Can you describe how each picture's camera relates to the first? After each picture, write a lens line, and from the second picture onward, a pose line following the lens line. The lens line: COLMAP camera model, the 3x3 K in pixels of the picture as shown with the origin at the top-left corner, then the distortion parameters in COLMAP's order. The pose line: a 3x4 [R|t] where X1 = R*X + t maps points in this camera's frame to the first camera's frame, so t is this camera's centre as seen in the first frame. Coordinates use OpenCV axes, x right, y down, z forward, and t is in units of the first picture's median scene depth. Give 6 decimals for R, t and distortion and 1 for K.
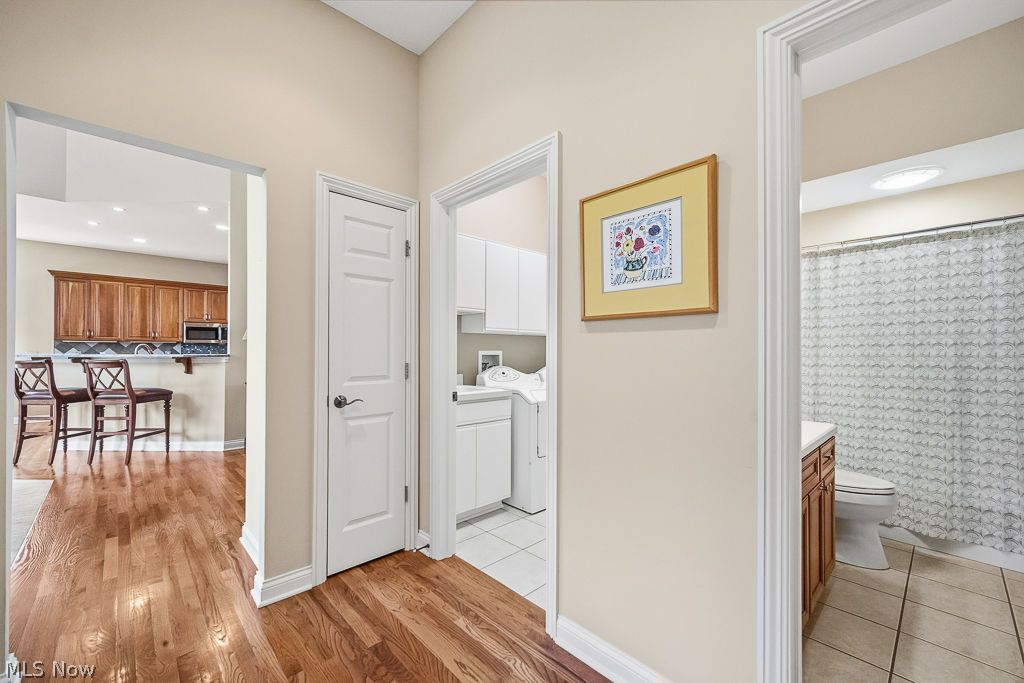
lens RADIAL K [[416.0, 0, 508.0], [0, 416.0, 345.0], [0, 0, 1]] dist [-0.001210, 0.006981]
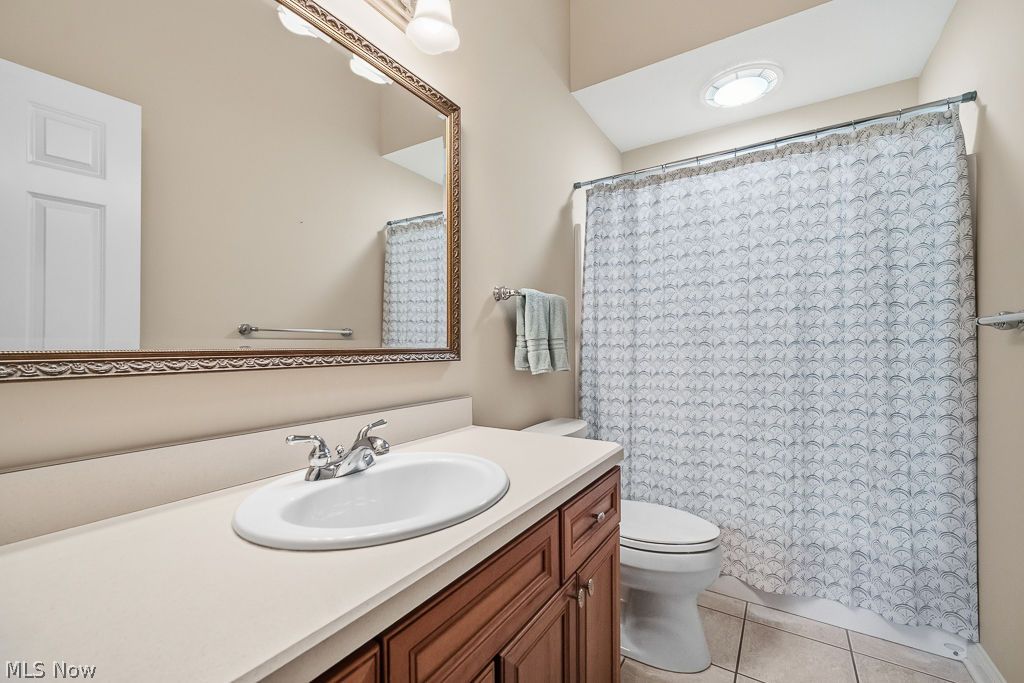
lens RADIAL K [[423.0, 0, 506.8], [0, 423.0, 347.6], [0, 0, 1]] dist [0.001876, 0.000572]
pose [[0.973509, -0.009220, 0.228461, 0.421297], [0.006414, 0.999895, 0.013022, 0.046403], [-0.228557, -0.011212, 0.973466, 0.409270]]
